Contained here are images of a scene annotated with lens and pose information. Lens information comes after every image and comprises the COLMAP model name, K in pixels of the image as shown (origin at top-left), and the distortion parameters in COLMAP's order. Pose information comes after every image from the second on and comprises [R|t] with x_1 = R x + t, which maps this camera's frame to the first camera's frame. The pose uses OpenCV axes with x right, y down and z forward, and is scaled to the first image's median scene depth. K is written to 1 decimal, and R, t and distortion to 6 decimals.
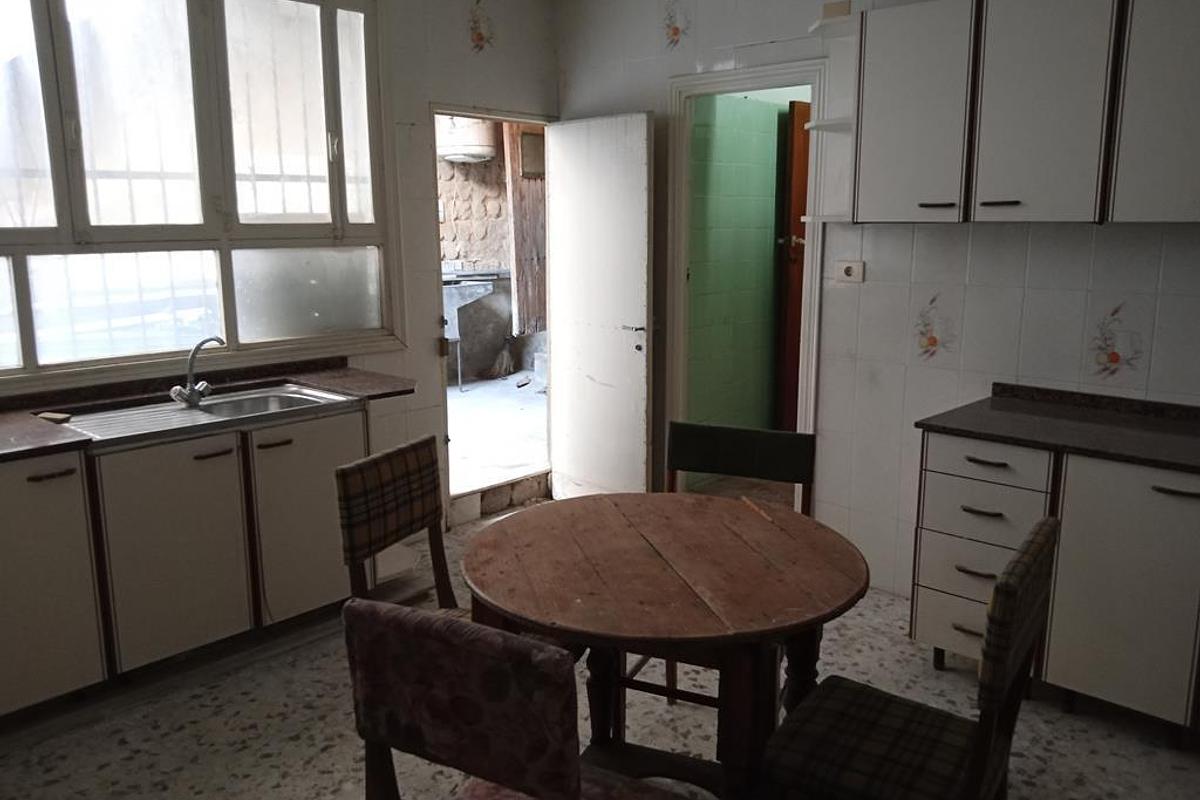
lens RADIAL K [[945.6, 0, 601.8], [0, 945.6, 400.4], [0, 0, 1]] dist [0.073886, -0.141352]
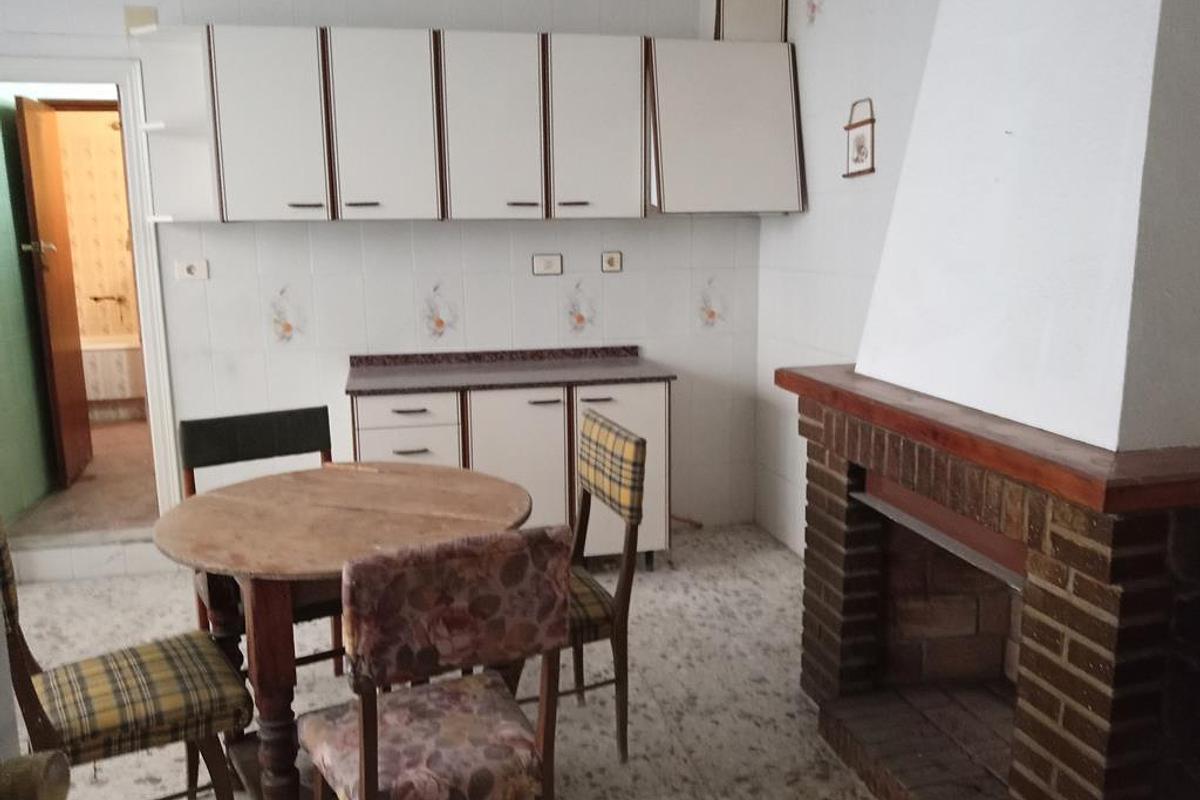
lens RADIAL K [[945.6, 0, 607.6], [0, 945.6, 400.6], [0, 0, 1]] dist [0.073886, -0.141352]
pose [[0.571868, -0.160071, 0.804577, -0.438731], [0.168607, 0.982773, 0.075683, 0.000768], [-0.802832, 0.092377, 0.589006, 0.059992]]
